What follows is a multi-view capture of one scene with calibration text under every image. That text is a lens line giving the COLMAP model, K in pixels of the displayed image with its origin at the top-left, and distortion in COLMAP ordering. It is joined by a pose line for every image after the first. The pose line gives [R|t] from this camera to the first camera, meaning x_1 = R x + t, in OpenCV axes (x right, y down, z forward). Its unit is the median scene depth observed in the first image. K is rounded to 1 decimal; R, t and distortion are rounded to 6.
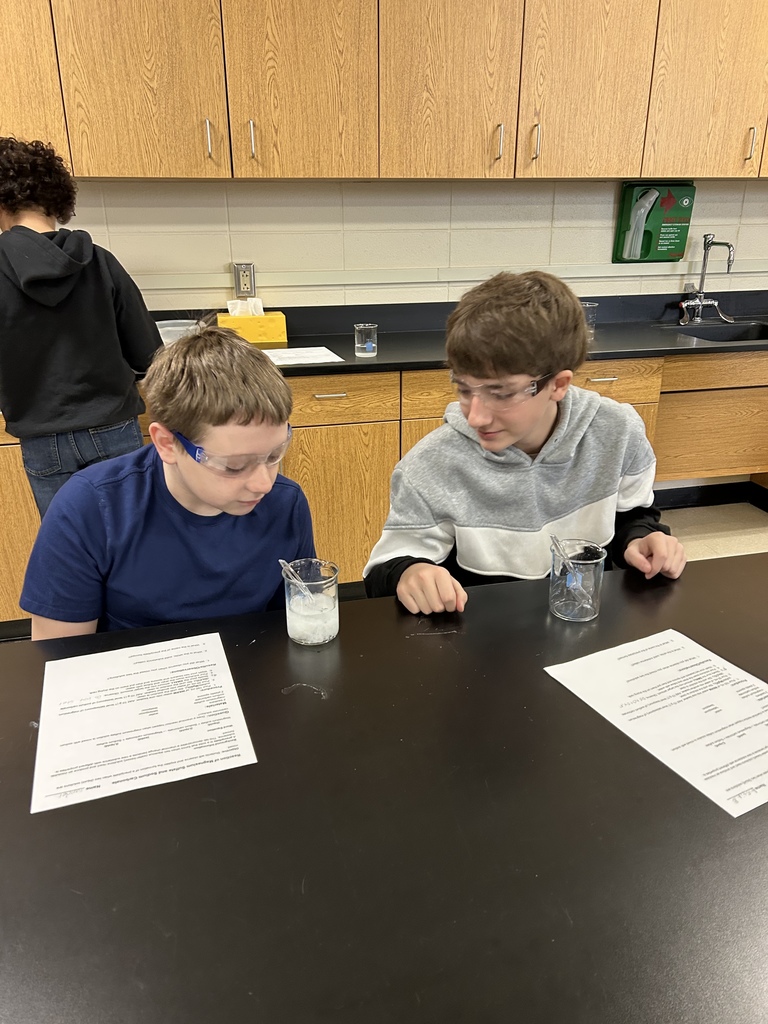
lens RADIAL K [[771.3, 0, 360.0], [0, 771.3, 514.6], [0, 0, 1]] dist [0.033014, -0.039807]
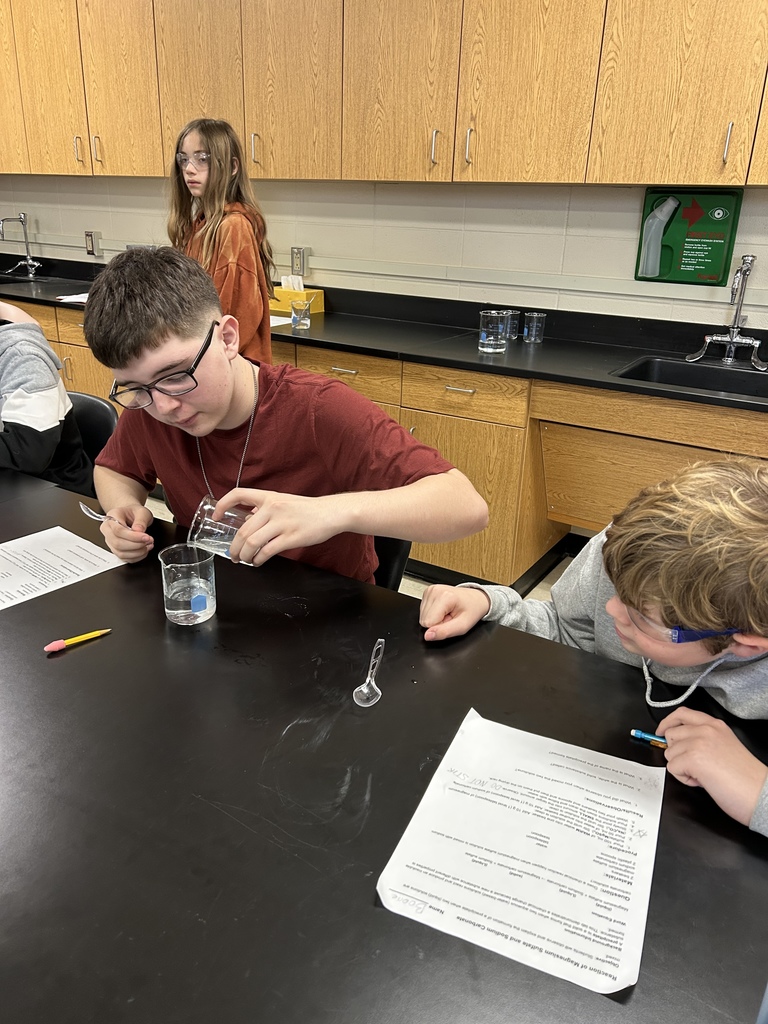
lens RADIAL K [[771.3, 0, 360.0], [0, 771.3, 514.6], [0, 0, 1]] dist [0.033014, -0.039807]
pose [[0.690345, 0.296966, -0.659723, 0.921549], [-0.295567, 0.948072, 0.117476, -0.100351], [0.660351, 0.113893, 0.742270, 0.207113]]
